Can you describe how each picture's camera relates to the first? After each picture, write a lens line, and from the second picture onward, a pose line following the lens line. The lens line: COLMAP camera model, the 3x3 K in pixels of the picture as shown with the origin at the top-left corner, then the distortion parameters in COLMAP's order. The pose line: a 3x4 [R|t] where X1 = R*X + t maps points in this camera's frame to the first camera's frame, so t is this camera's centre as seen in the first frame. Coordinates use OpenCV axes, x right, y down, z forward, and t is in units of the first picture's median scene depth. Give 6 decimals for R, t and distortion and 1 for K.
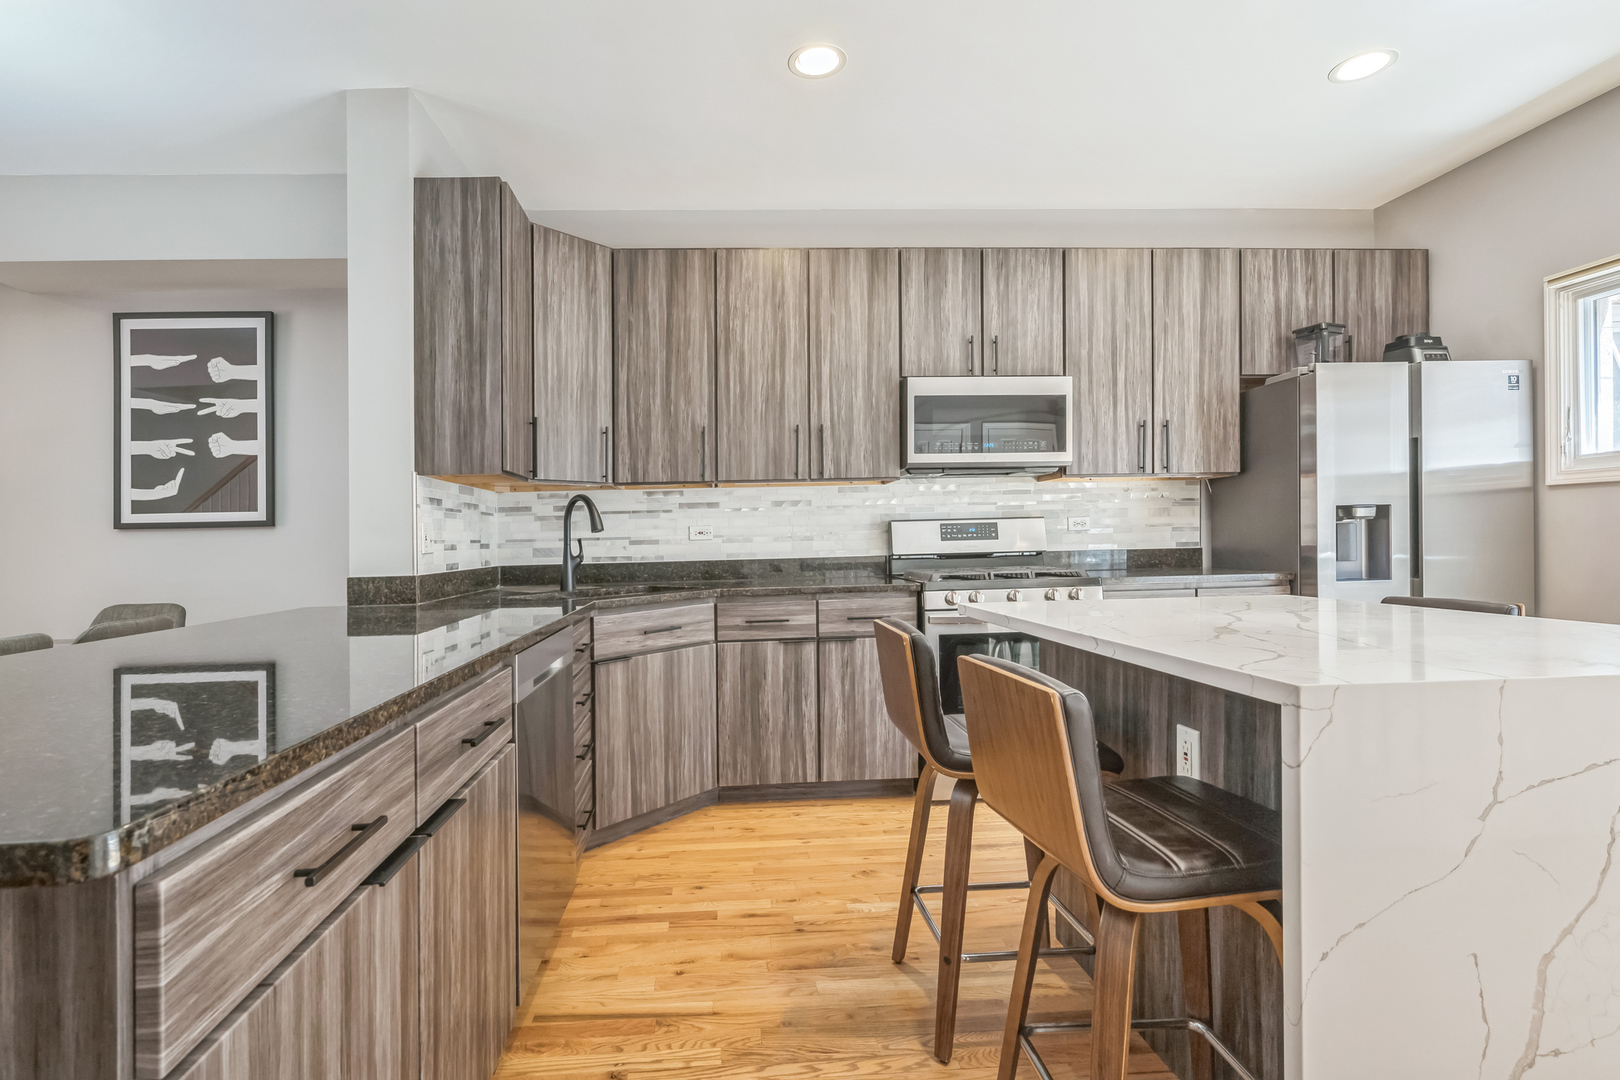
lens RADIAL K [[749.3, 0, 824.1], [0, 749.3, 554.7], [0, 0, 1]] dist [-0.000043, 0.000114]
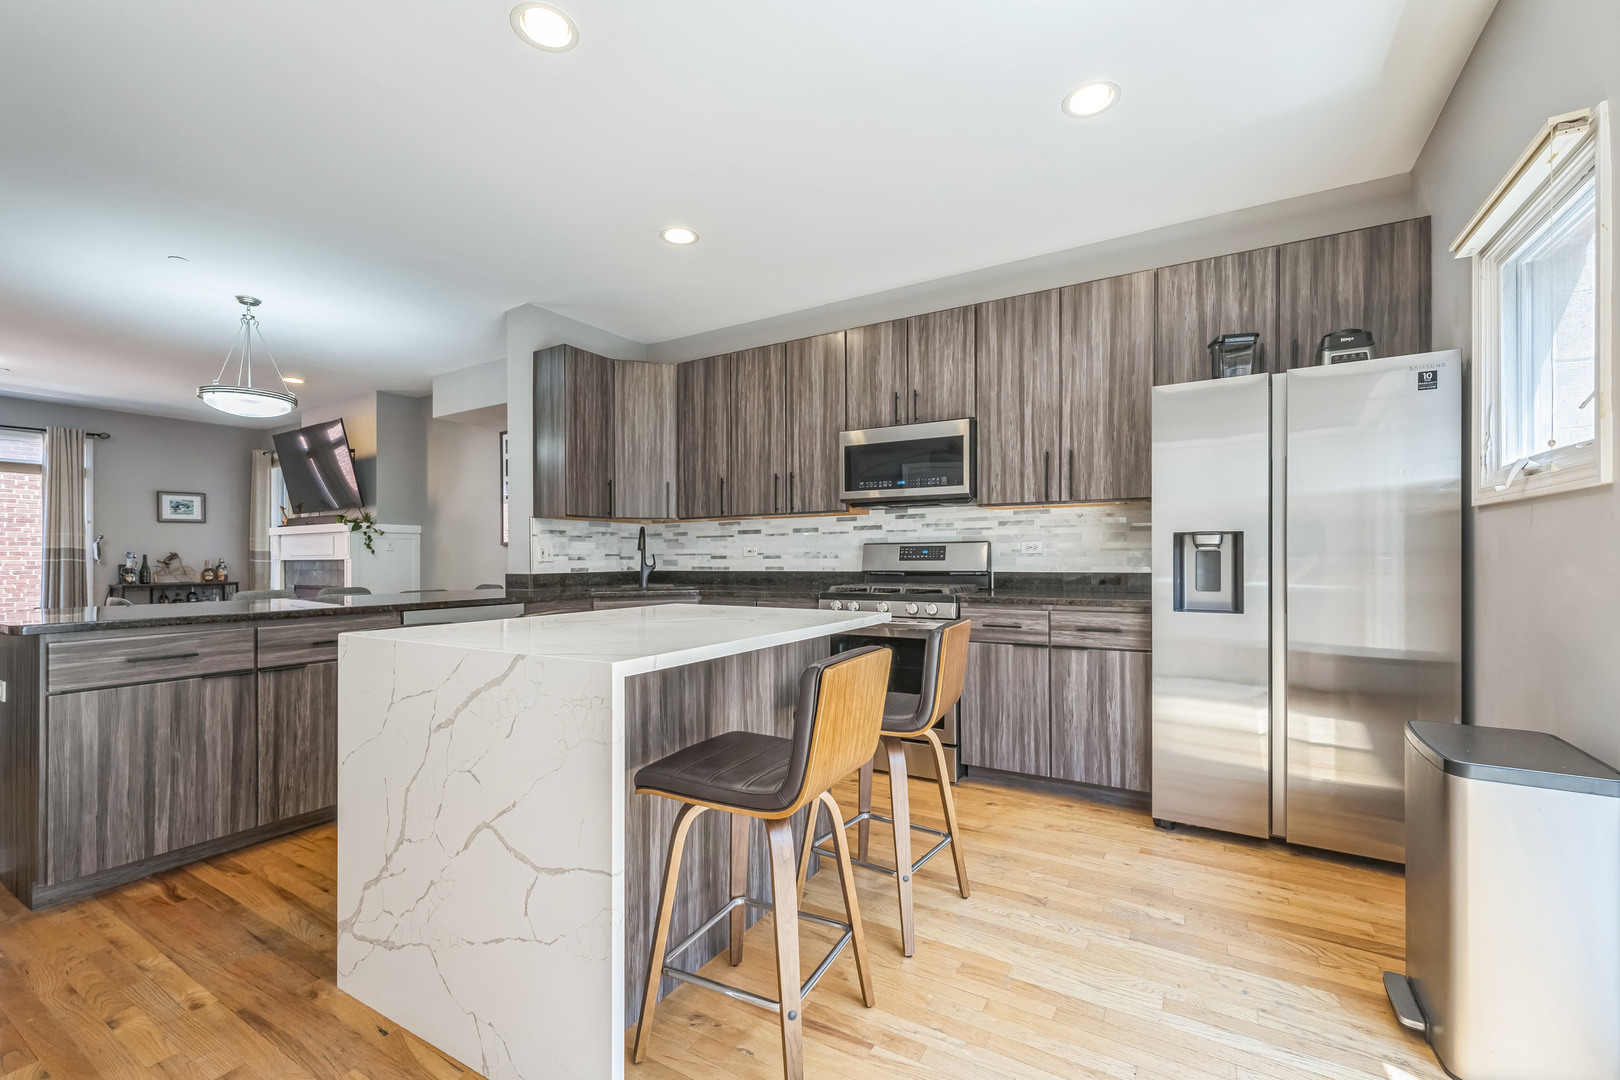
lens RADIAL K [[662.0, 0, 804.5], [0, 662.0, 564.9], [0, 0, 1]] dist [0.001425, -0.000130]
pose [[0.833301, 0.024438, -0.552280, 0.661182], [-0.027632, 0.999615, 0.002539, -0.011559], [0.552129, 0.013145, 0.833655, 0.029028]]
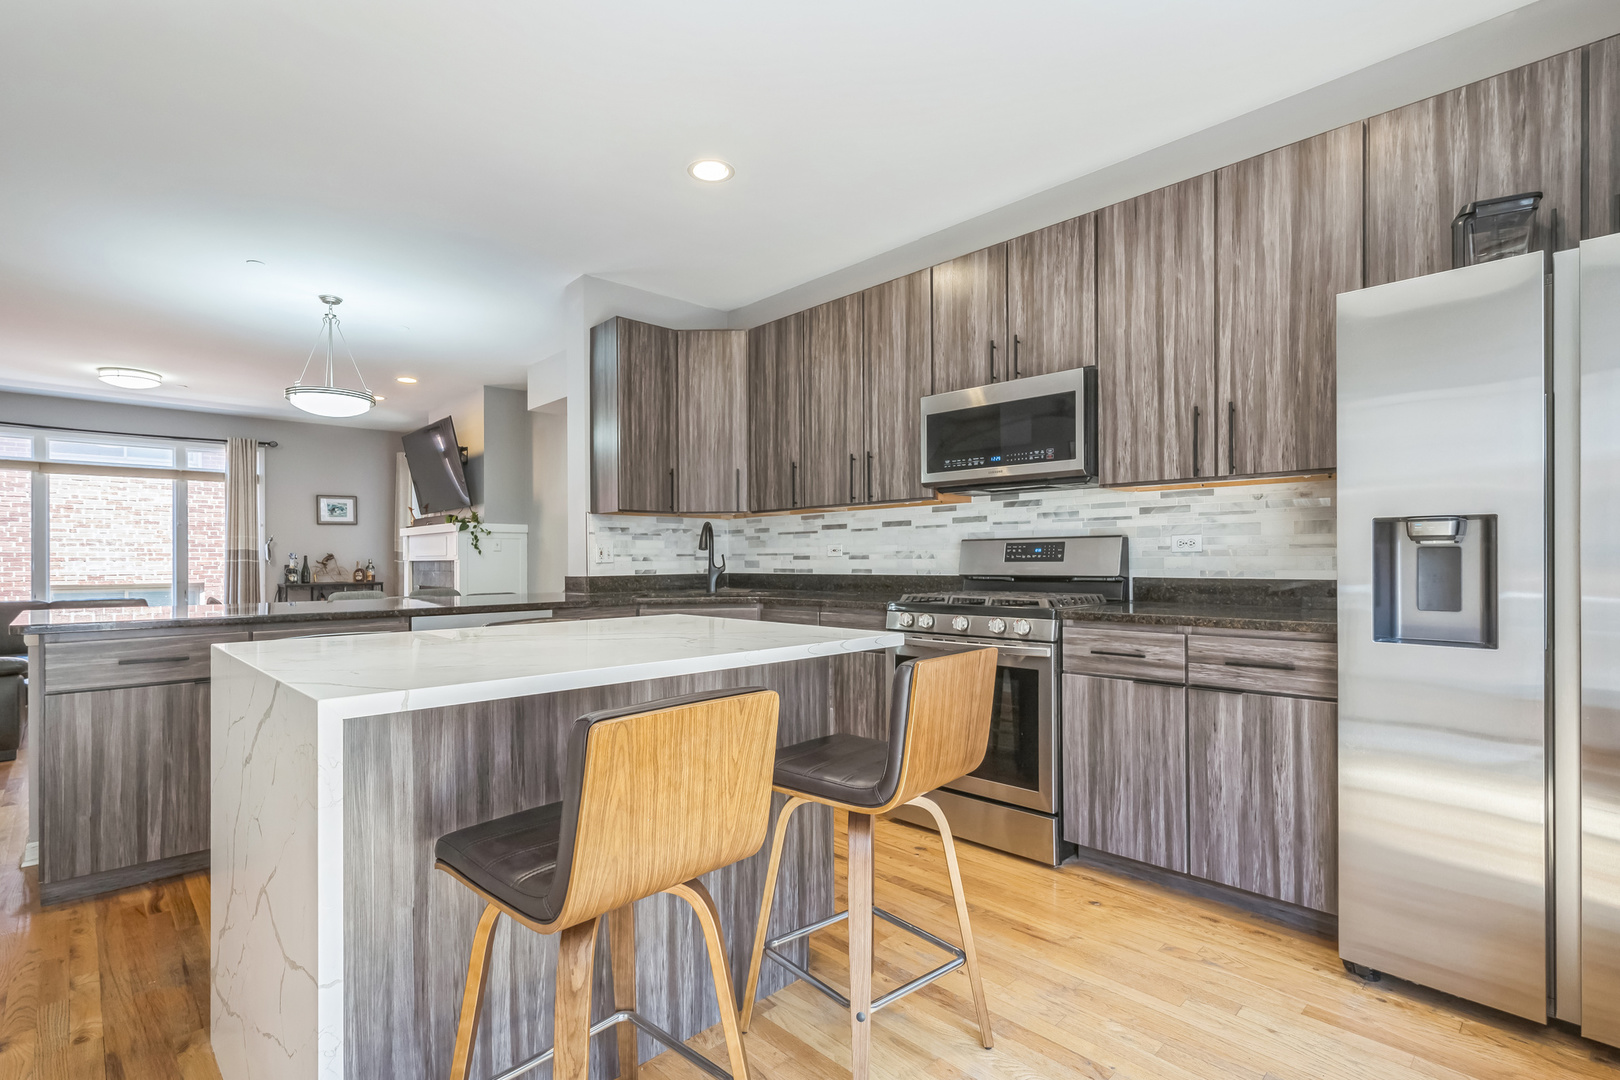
lens RADIAL K [[749.3, 0, 799.7], [0, 749.3, 565.1], [0, 0, 1]] dist [-0.000043, 0.000114]
pose [[0.660729, 0.025049, -0.750206, 0.728088], [-0.028213, 0.999566, 0.008527, -0.016805], [0.750094, 0.015531, 0.661149, 0.213912]]
